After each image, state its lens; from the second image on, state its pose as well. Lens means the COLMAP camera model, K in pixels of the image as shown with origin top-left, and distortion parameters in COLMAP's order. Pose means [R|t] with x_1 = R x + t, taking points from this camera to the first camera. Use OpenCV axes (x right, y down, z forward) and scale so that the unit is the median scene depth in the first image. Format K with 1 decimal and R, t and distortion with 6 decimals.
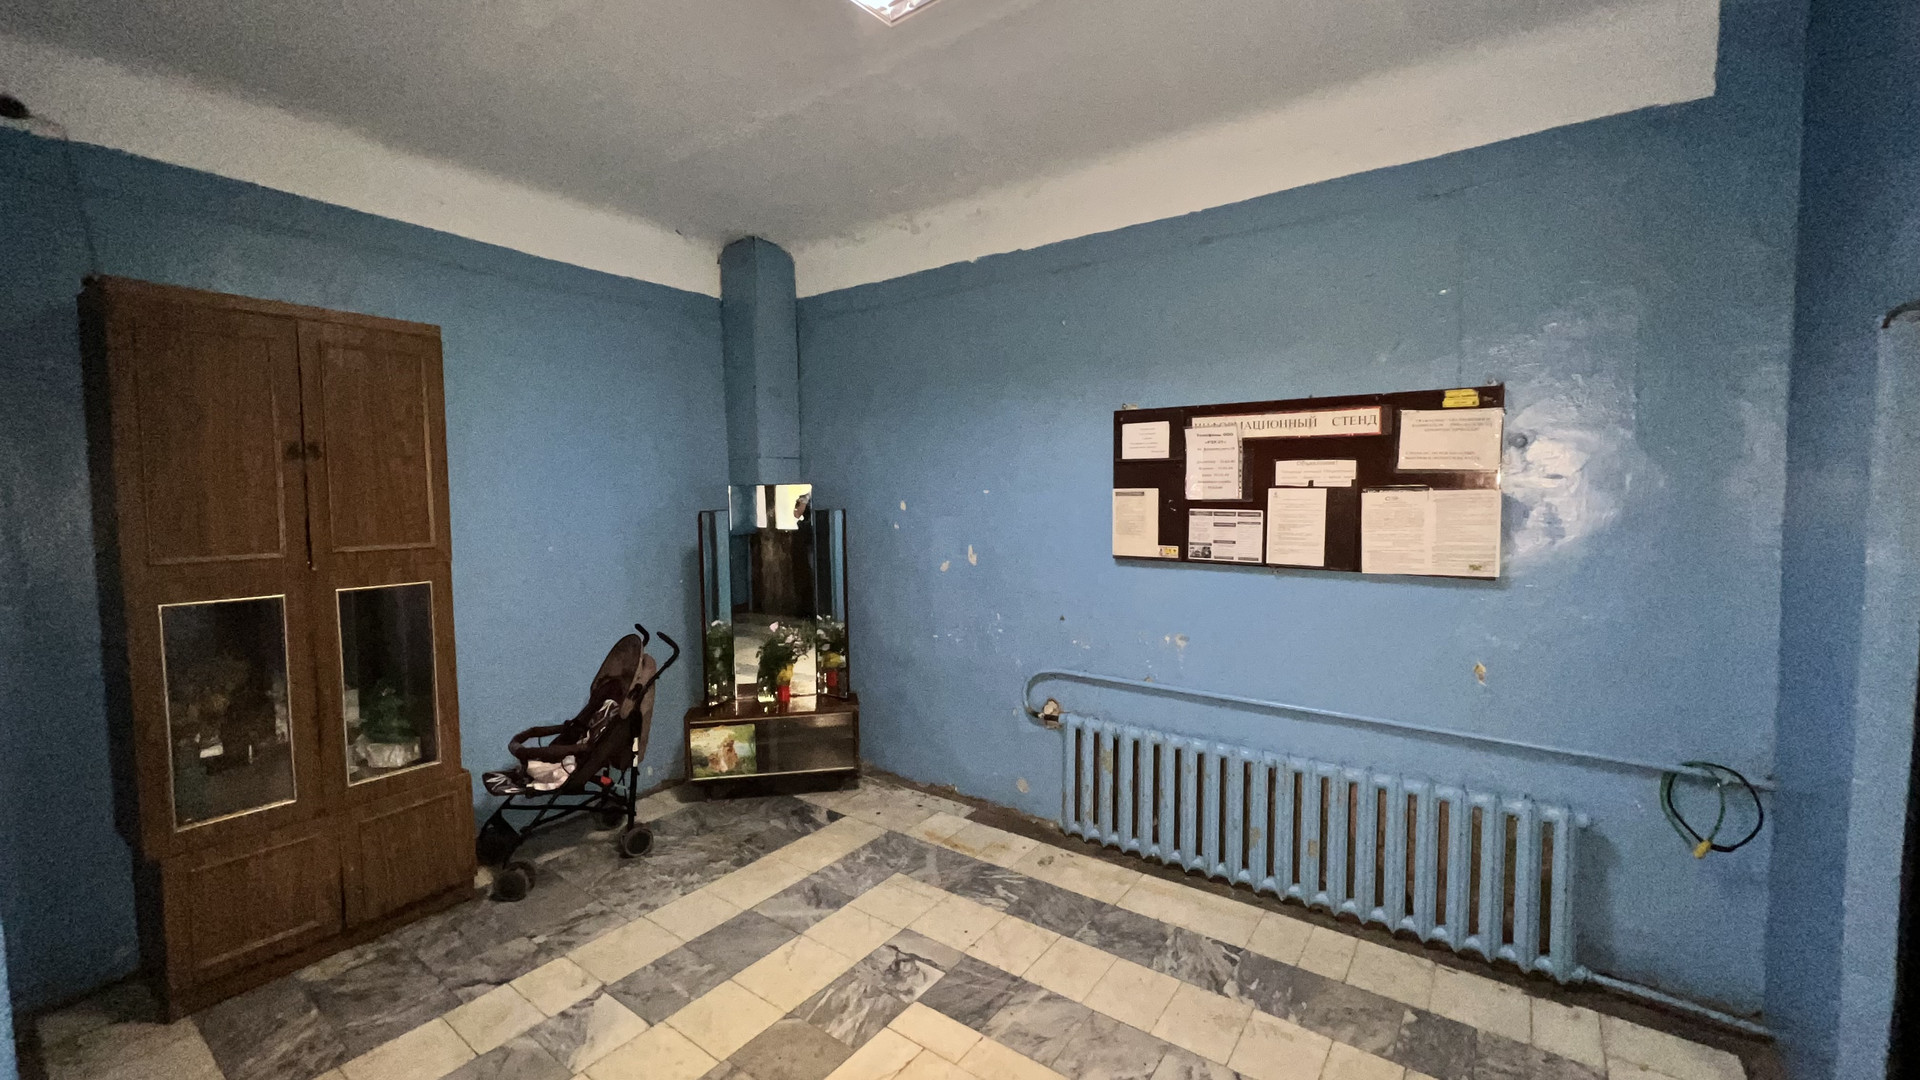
lens RADIAL K [[763.5, 0, 960.1], [0, 763.5, 538.5], [0, 0, 1]] dist [-0.001988, 0.000514]
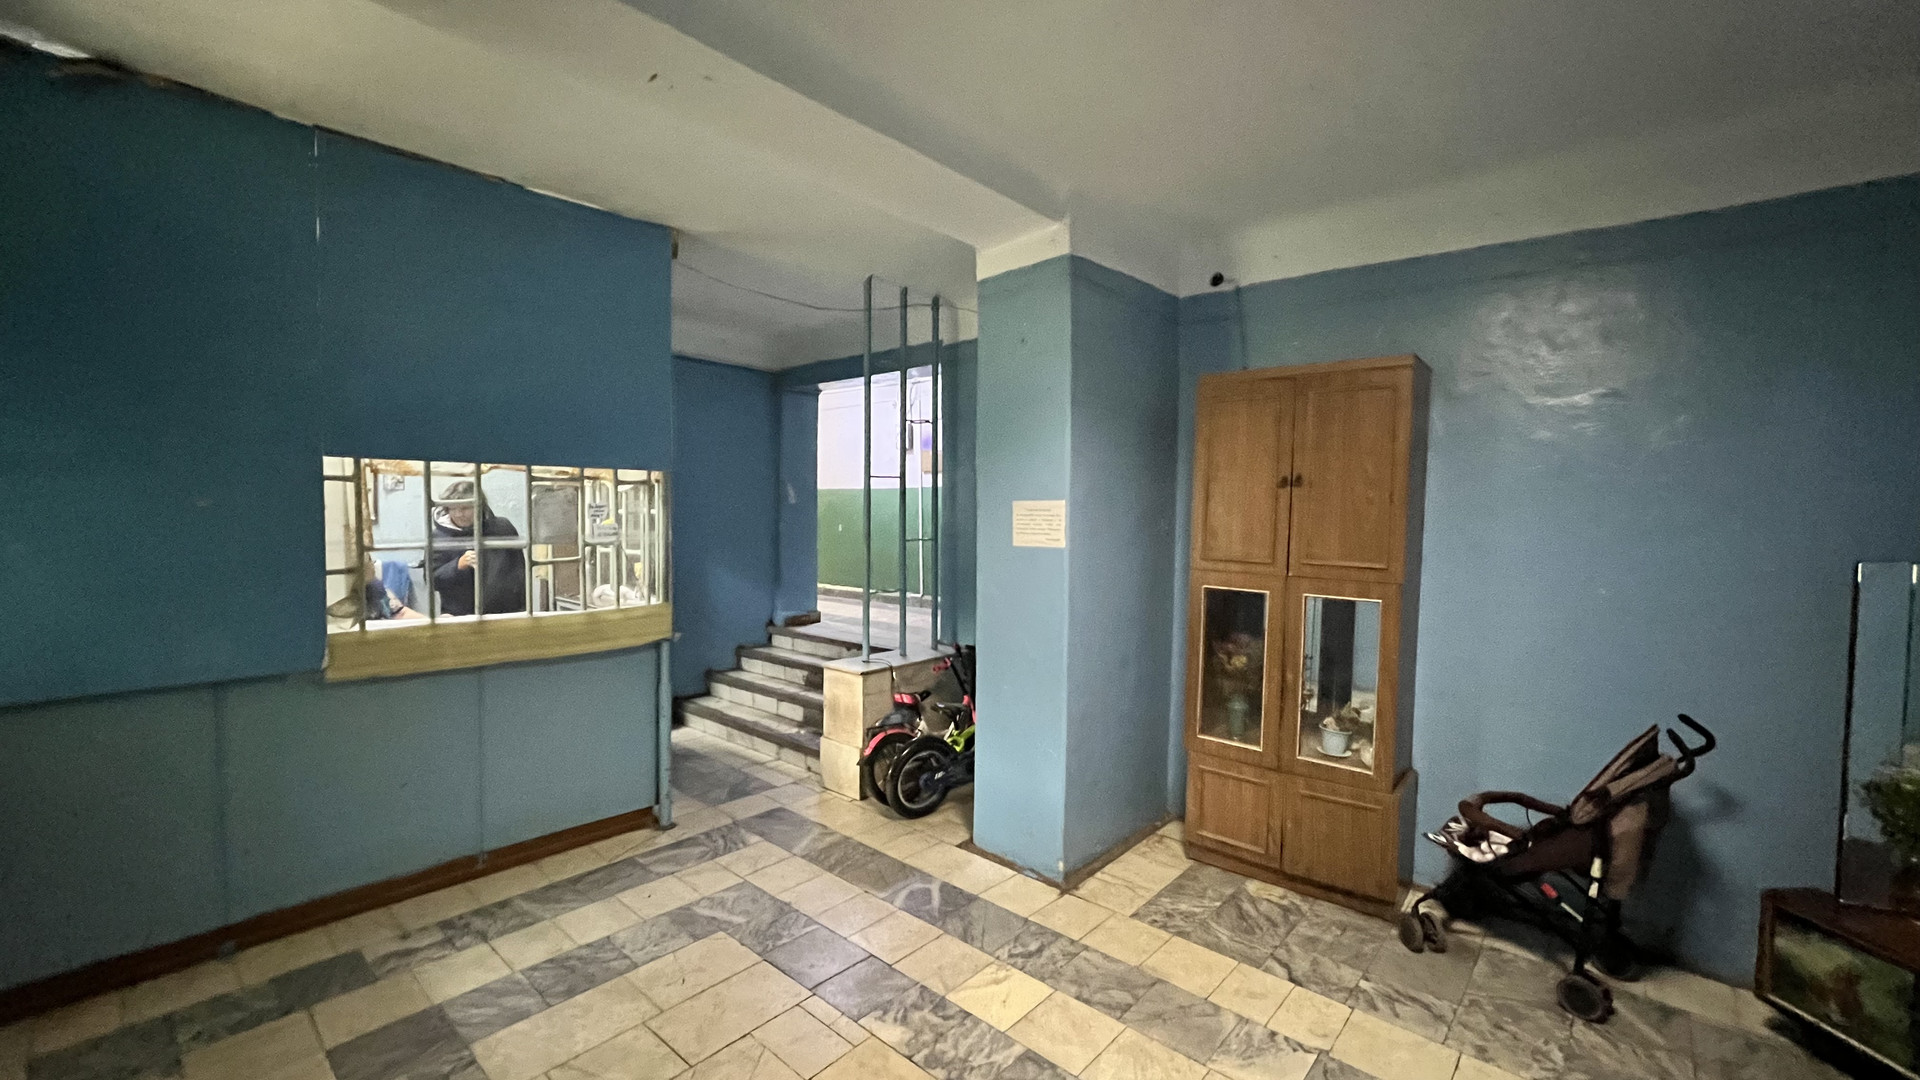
lens RADIAL K [[763.5, 0, 960.5], [0, 763.5, 538.7], [0, 0, 1]] dist [-0.001988, 0.000514]
pose [[-0.097206, 0.048084, -0.994102, 0.443721], [-0.076015, 0.995556, 0.055587, -0.048121], [0.992357, 0.080970, -0.093119, 0.567939]]
